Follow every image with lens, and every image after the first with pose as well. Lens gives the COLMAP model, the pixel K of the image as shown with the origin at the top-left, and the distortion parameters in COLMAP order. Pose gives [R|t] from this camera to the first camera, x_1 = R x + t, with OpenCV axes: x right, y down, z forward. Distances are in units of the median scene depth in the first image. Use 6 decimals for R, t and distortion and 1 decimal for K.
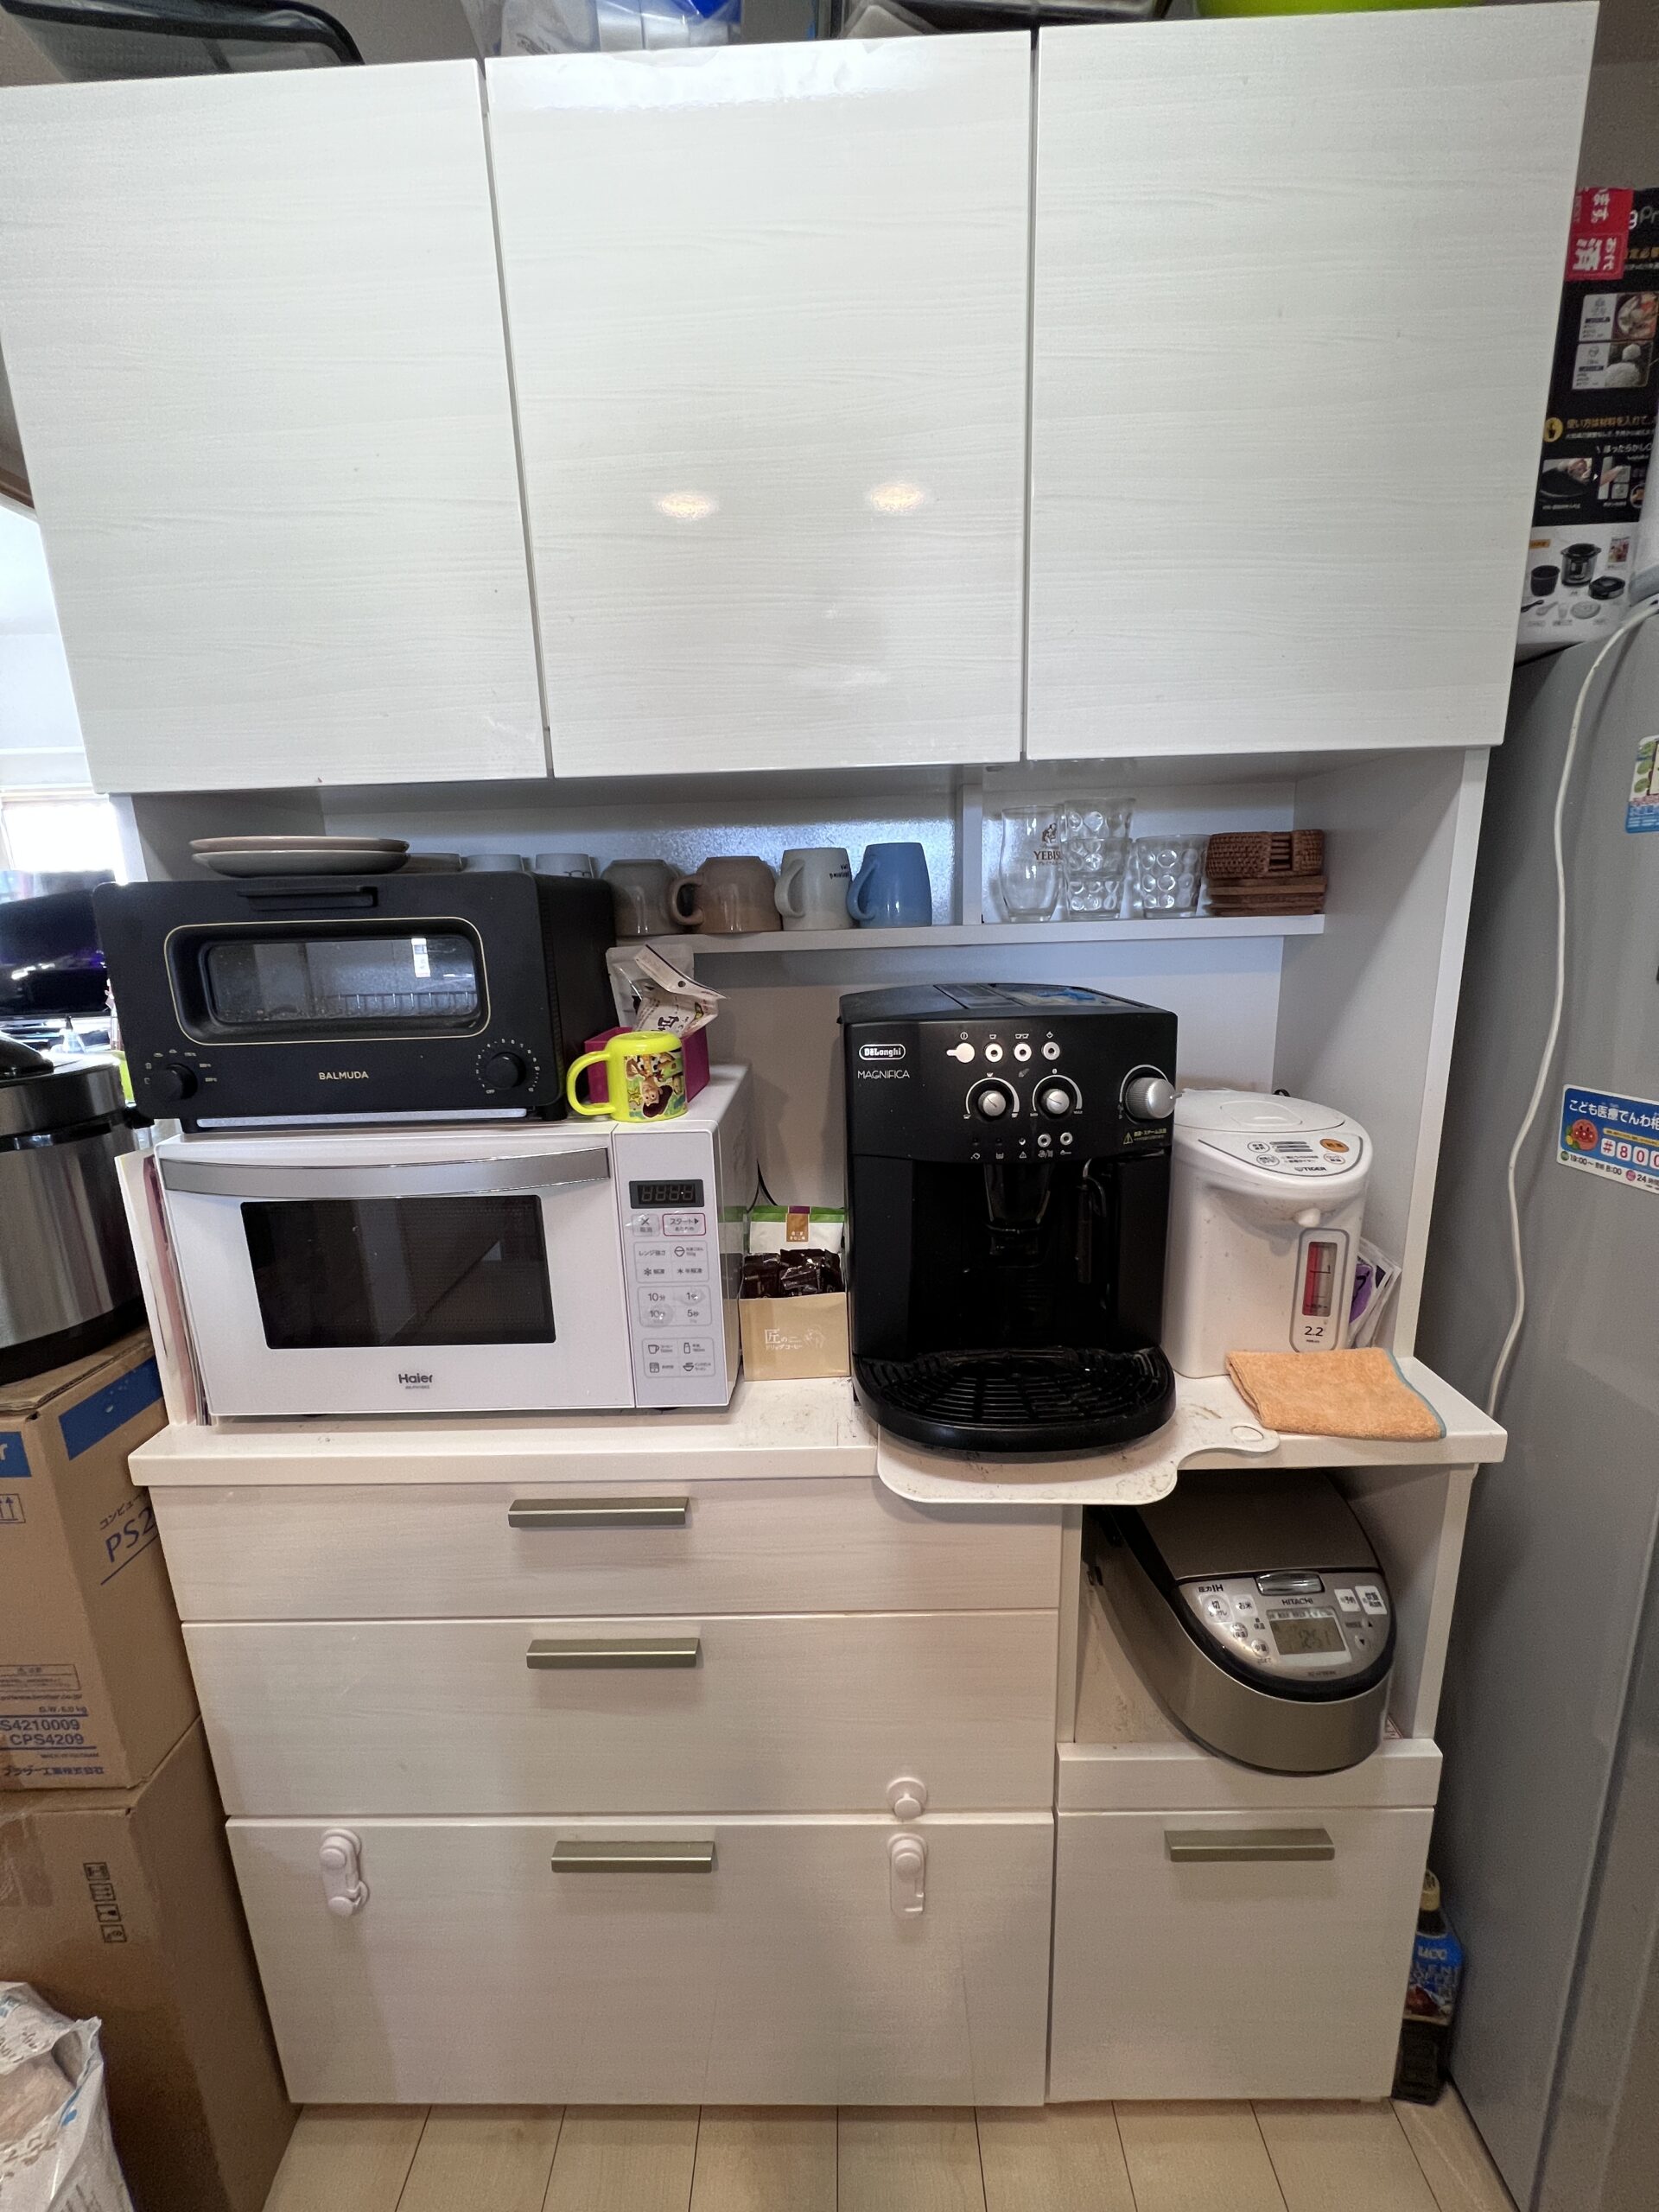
lens RADIAL K [[886.1, 0, 829.5], [0, 886.1, 1106.0], [0, 0, 1]] dist [0.000409, -0.000381]
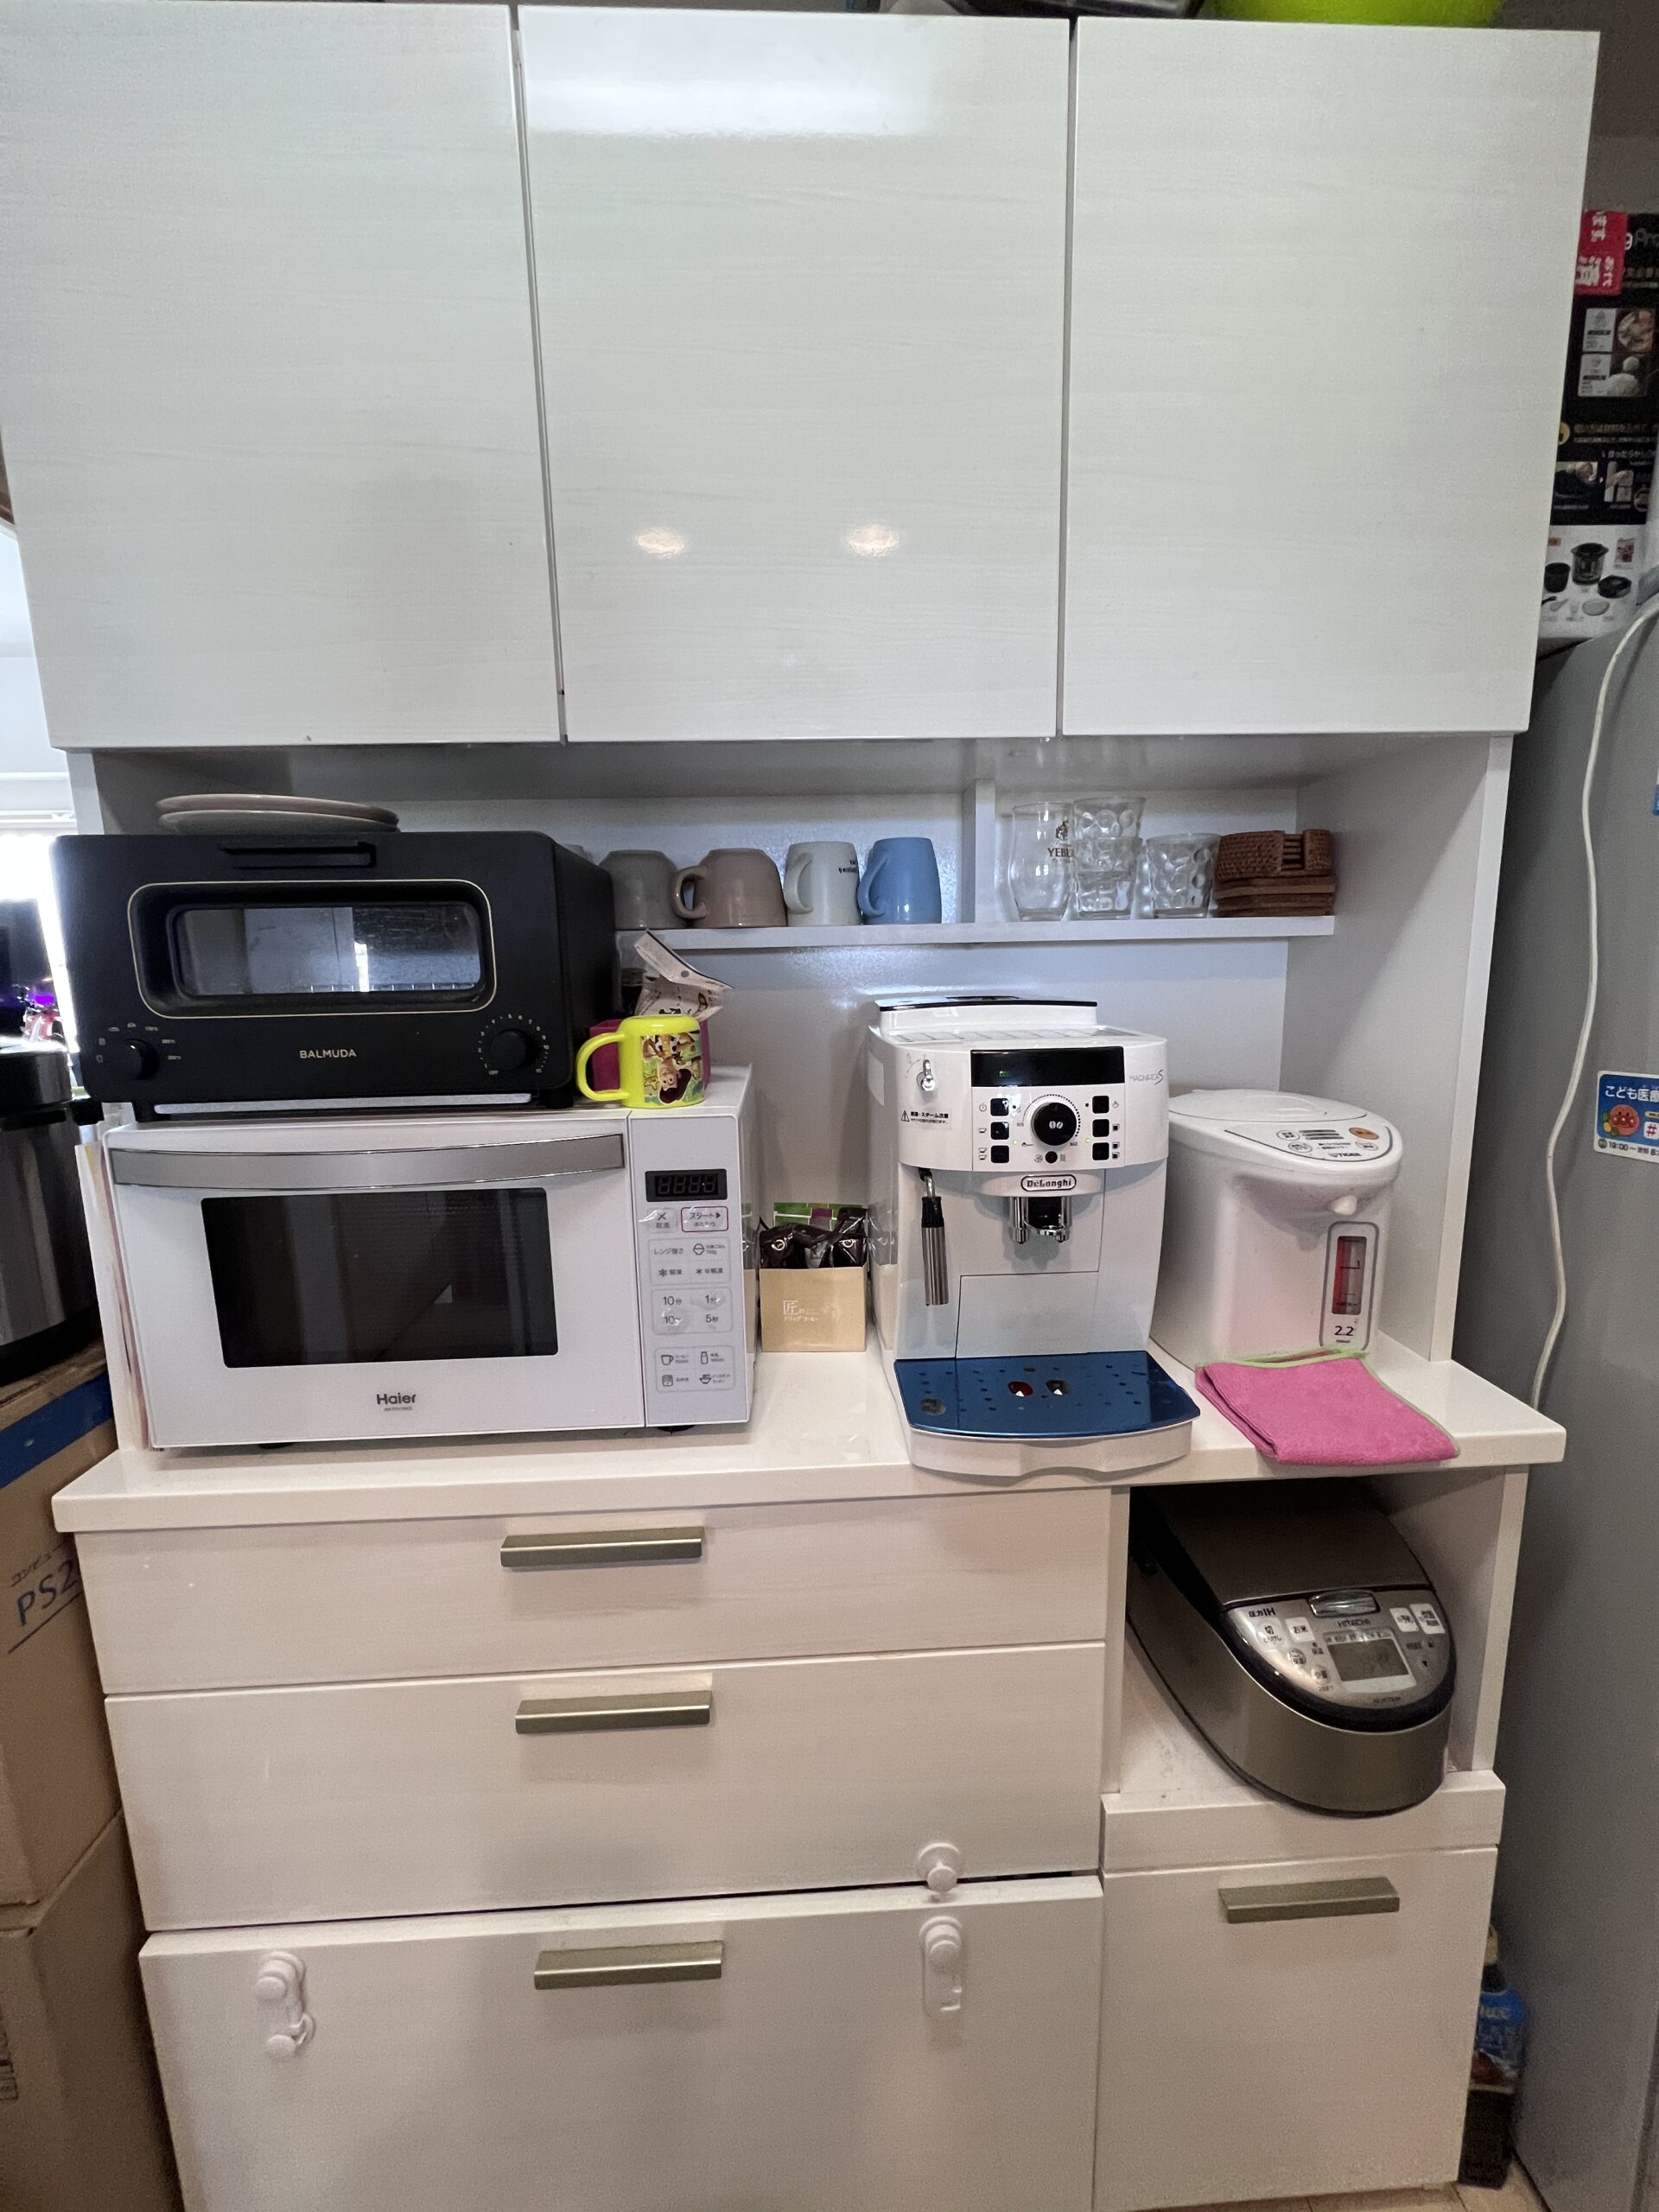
lens RADIAL K [[886.1, 0, 829.5], [0, 886.1, 1106.0], [0, 0, 1]] dist [0.000409, -0.000381]
pose [[0.998026, -0.000077, 0.062803, -0.090173], [0.003946, 0.998100, -0.061493, 0.071686], [-0.062679, 0.061620, 0.996130, 0.069080]]
